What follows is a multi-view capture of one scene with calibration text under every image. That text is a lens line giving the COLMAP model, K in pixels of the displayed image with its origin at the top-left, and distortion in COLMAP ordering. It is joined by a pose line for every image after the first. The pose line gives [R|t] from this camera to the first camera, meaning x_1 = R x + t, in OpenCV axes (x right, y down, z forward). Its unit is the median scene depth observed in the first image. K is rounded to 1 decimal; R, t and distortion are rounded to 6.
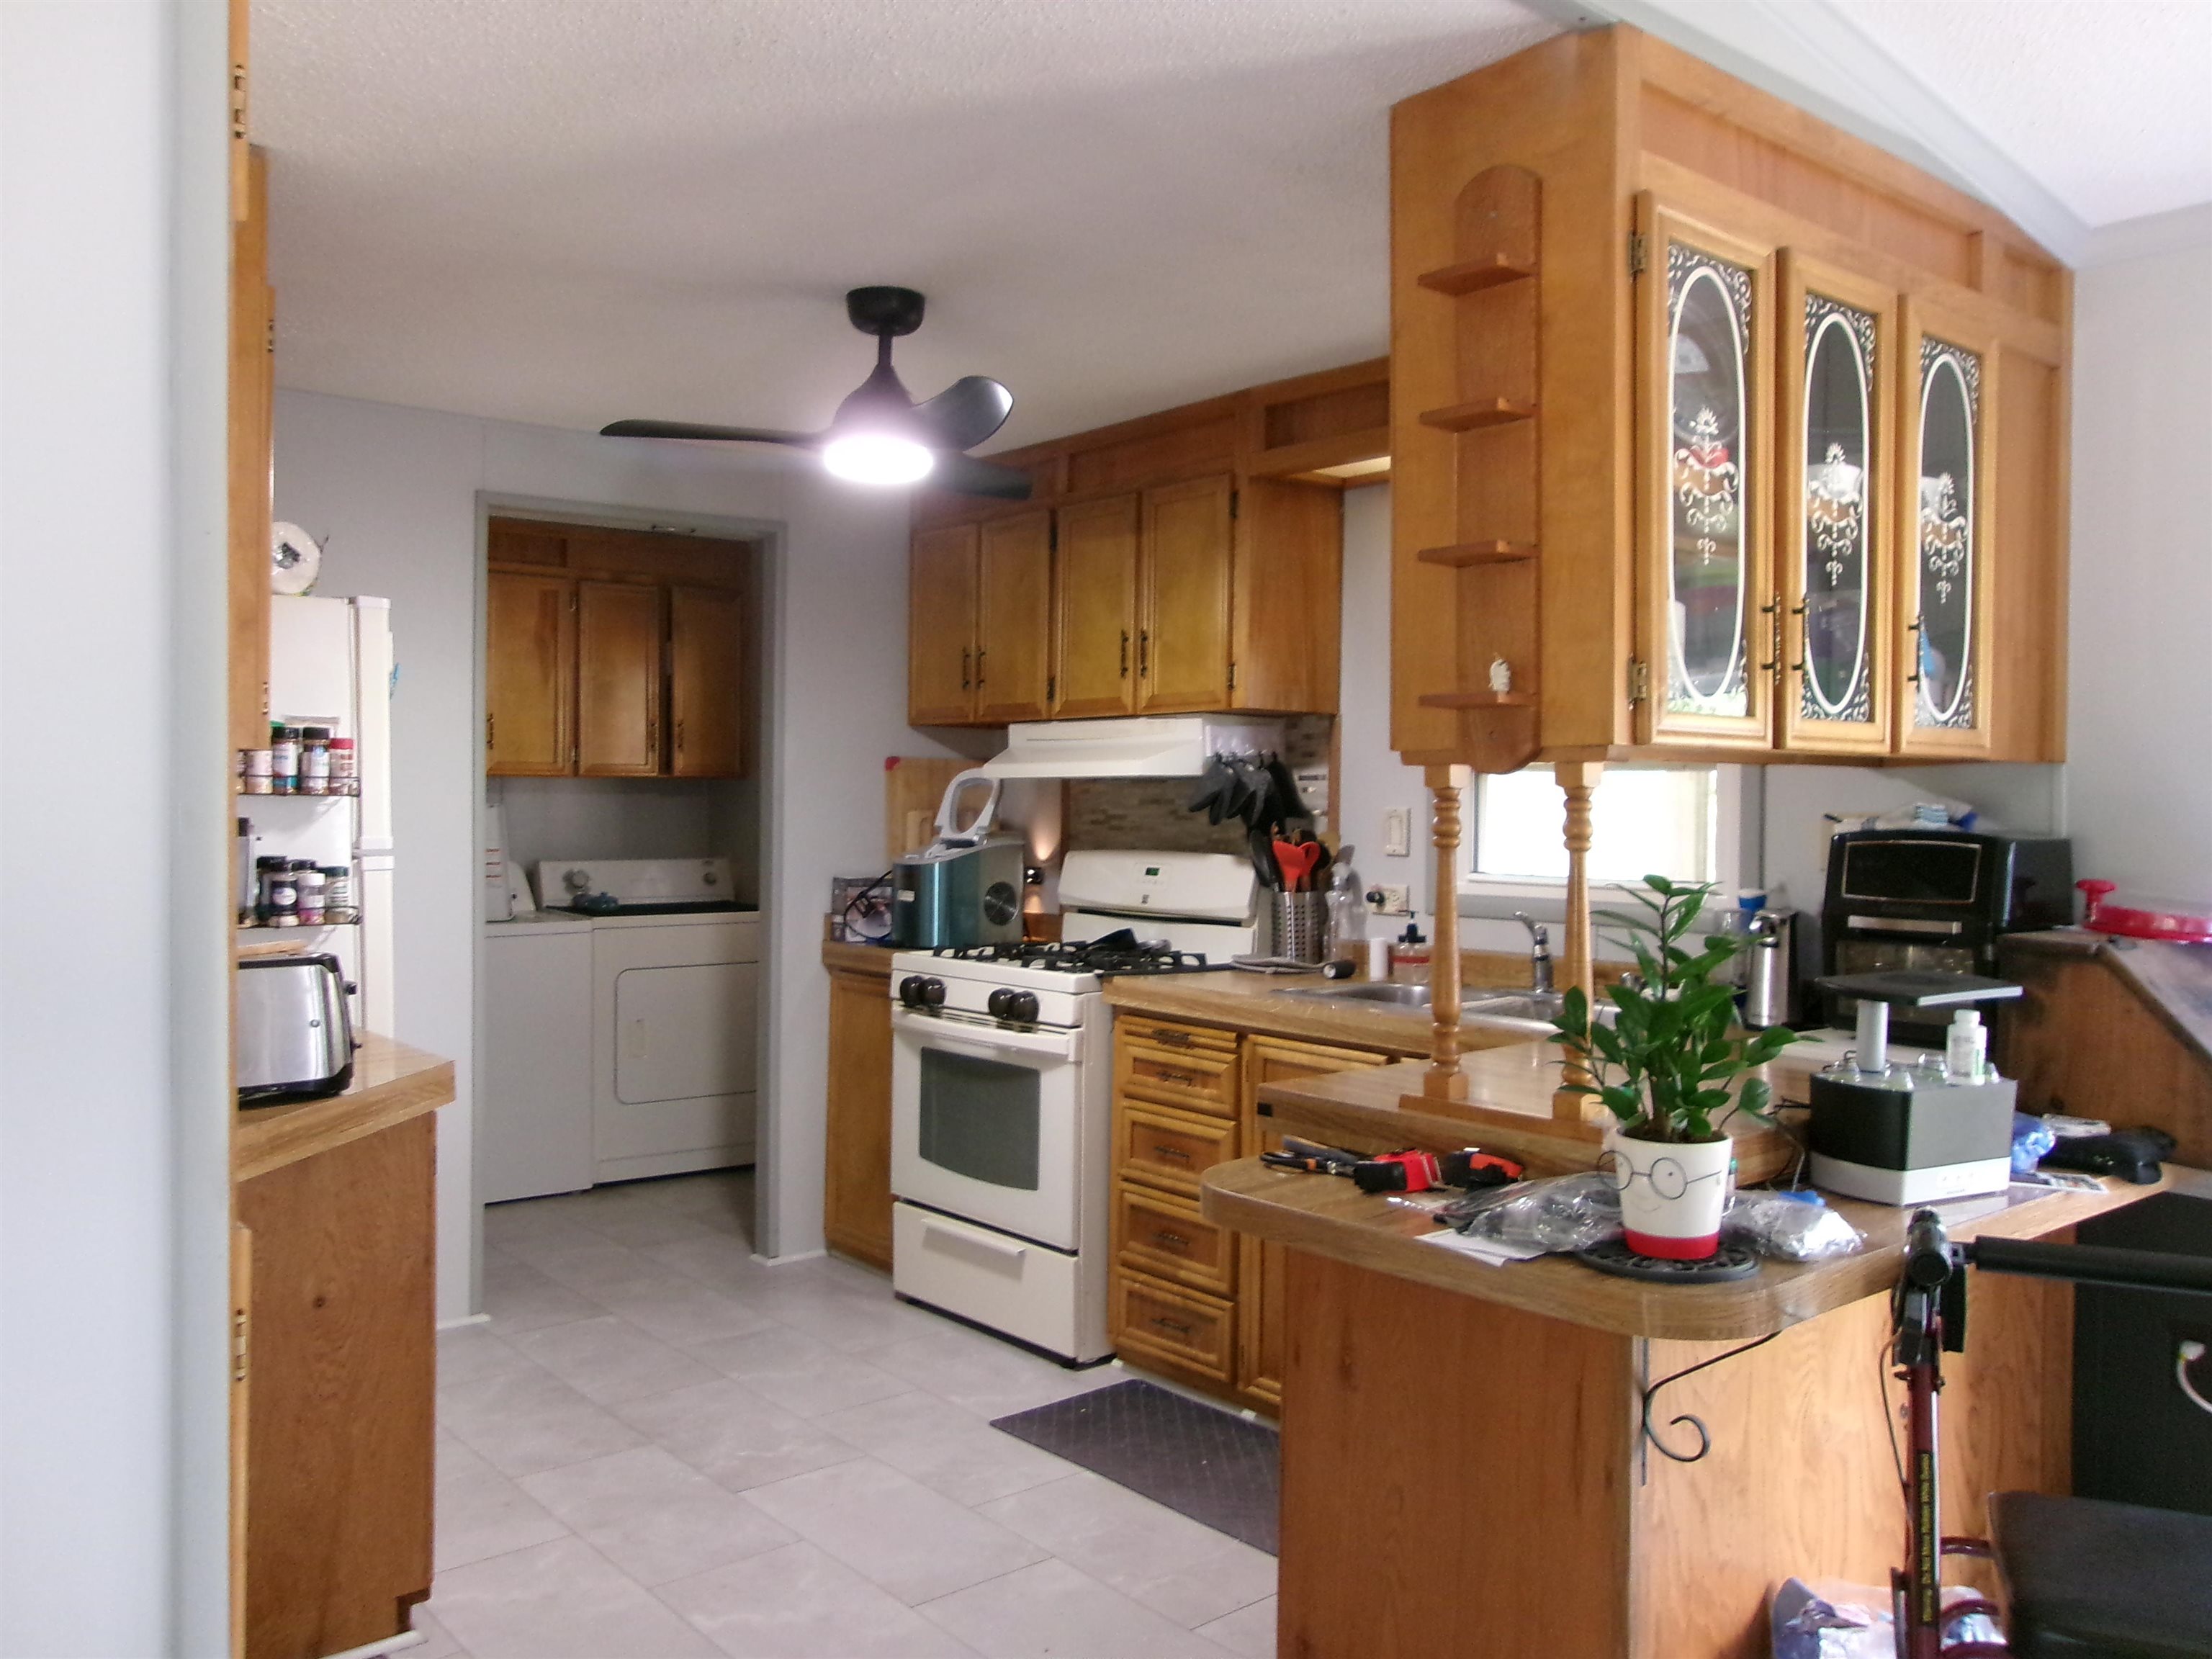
lens RADIAL K [[1762.8, 0, 1103.9], [0, 1762.8, 830.1], [0, 0, 1]] dist [-0.019160, -0.012834]
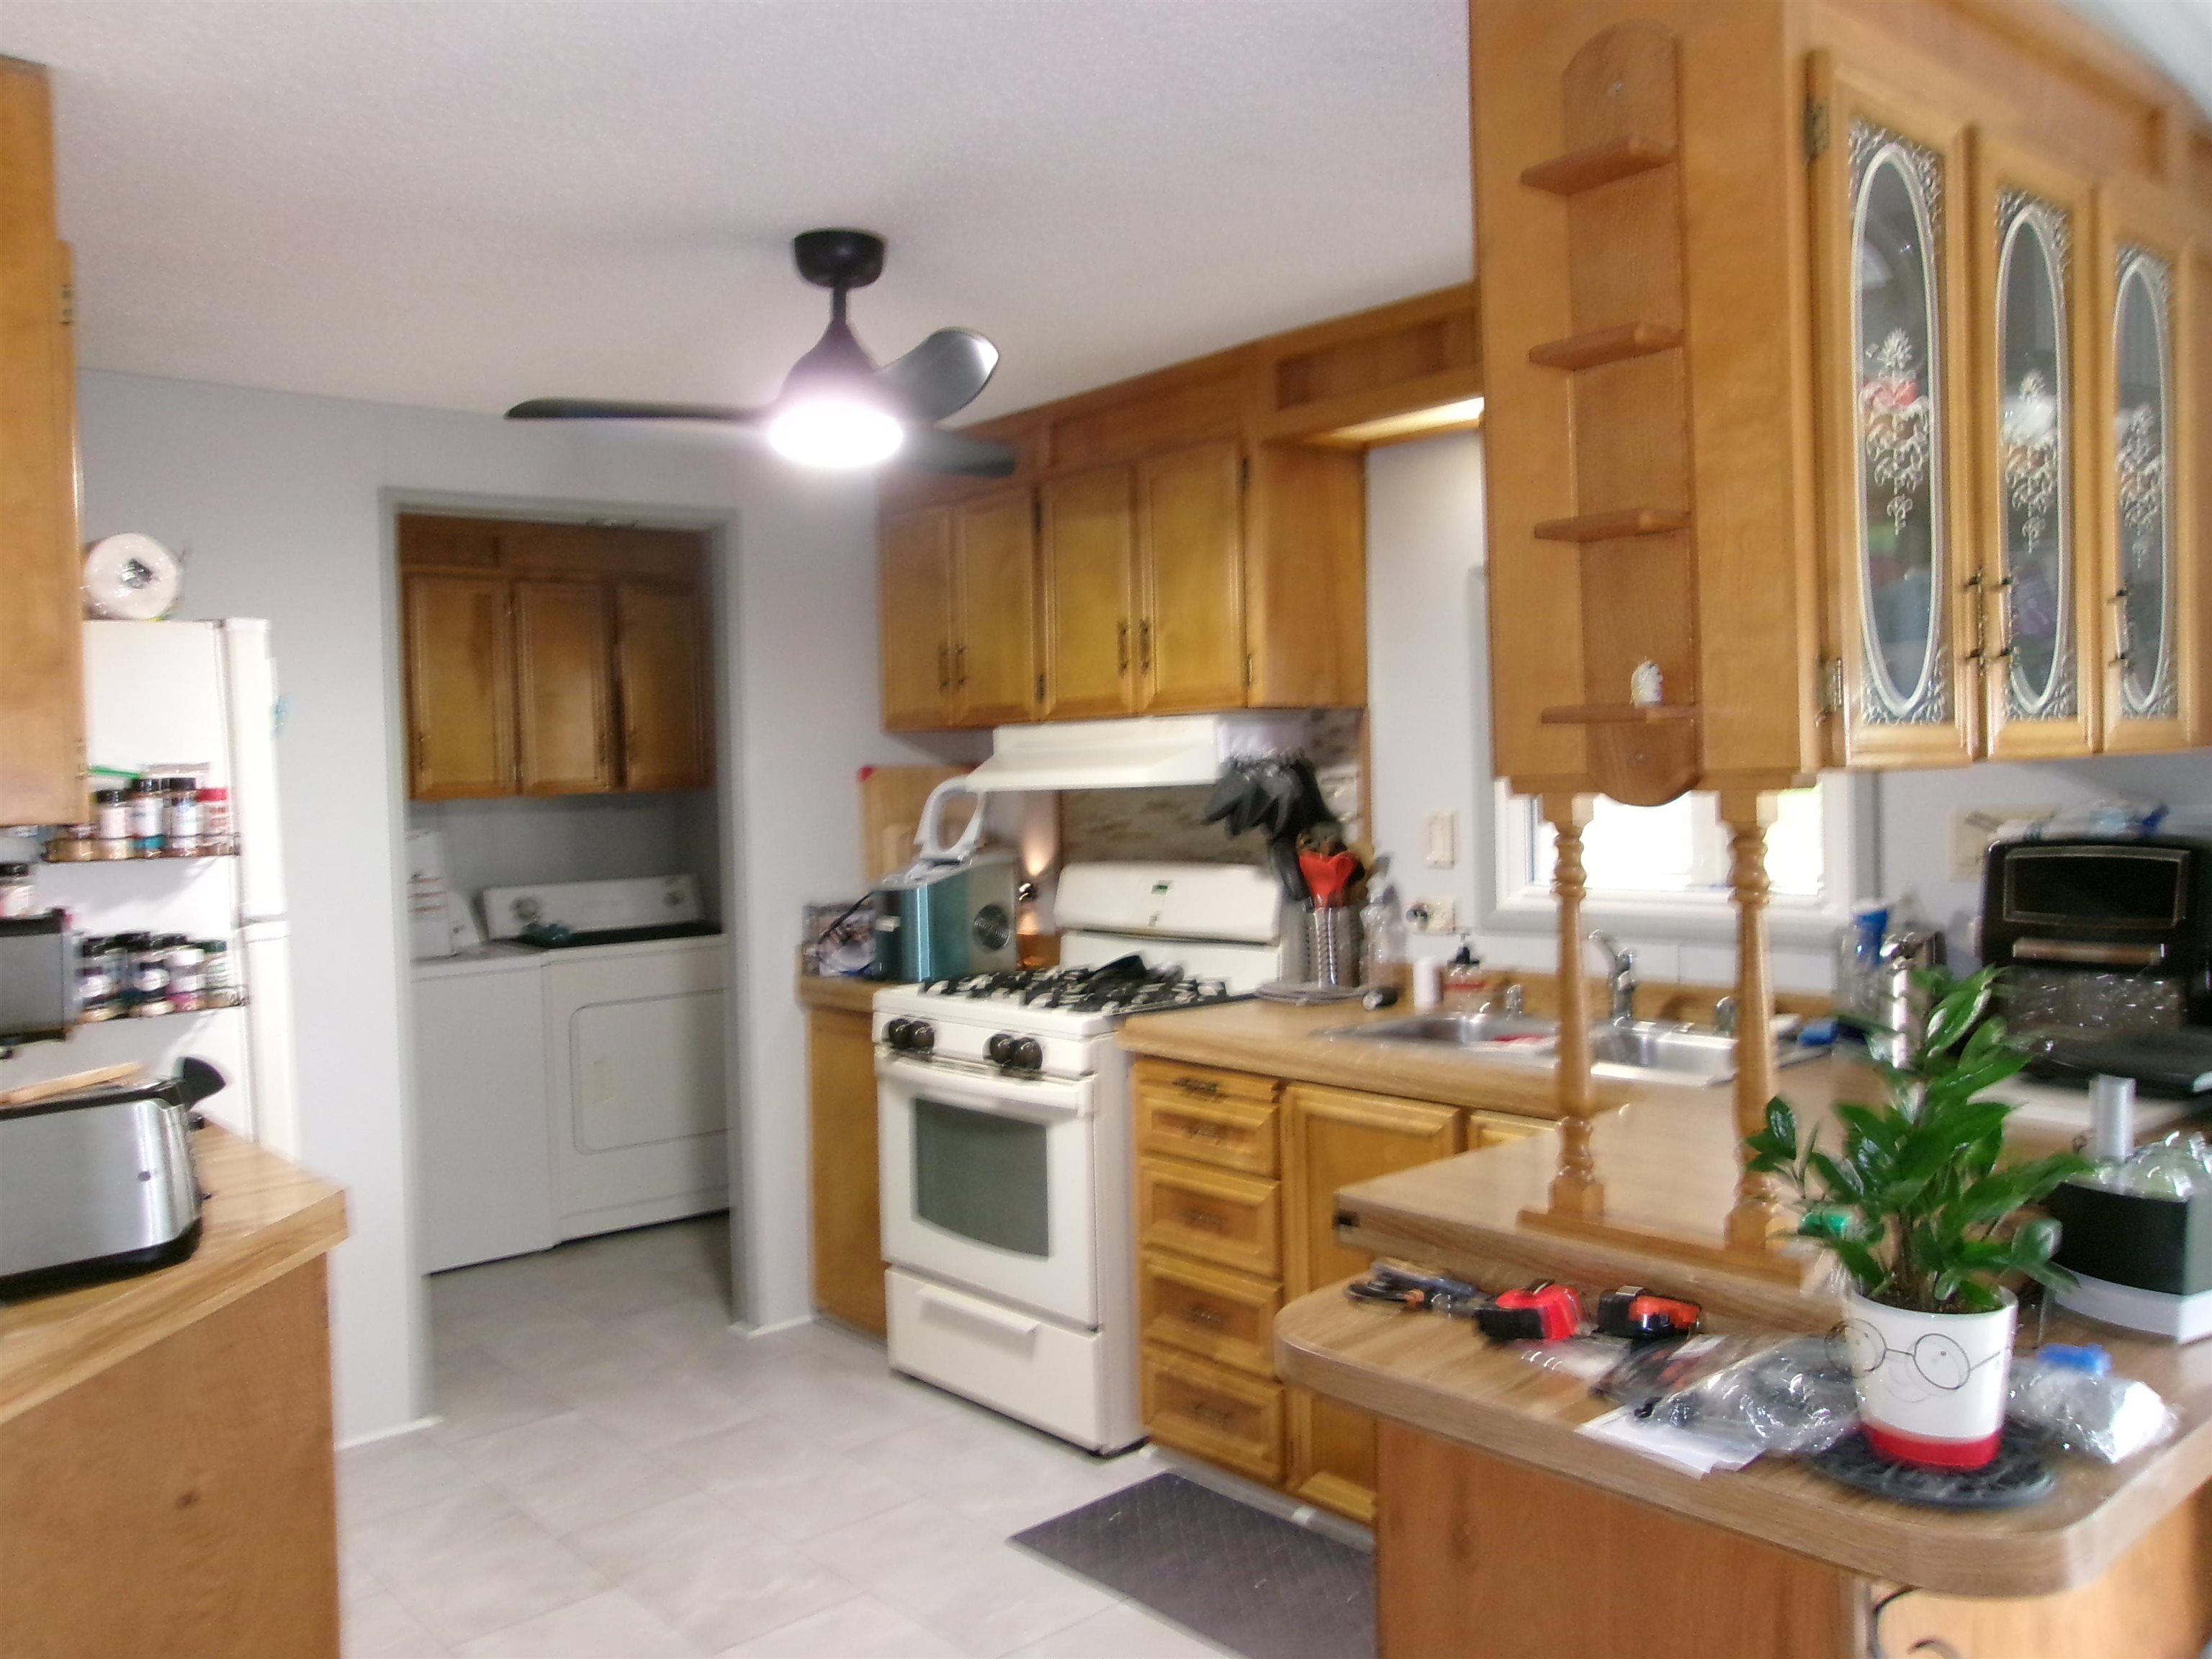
lens RADIAL K [[1762.8, 0, 1103.9], [0, 1762.8, 830.1], [0, 0, 1]] dist [-0.019160, -0.012834]
pose [[0.999221, -0.037002, 0.013730, -0.015315], [0.036791, 0.999206, 0.015297, -0.023849], [-0.014285, -0.014780, 0.999789, 0.123634]]
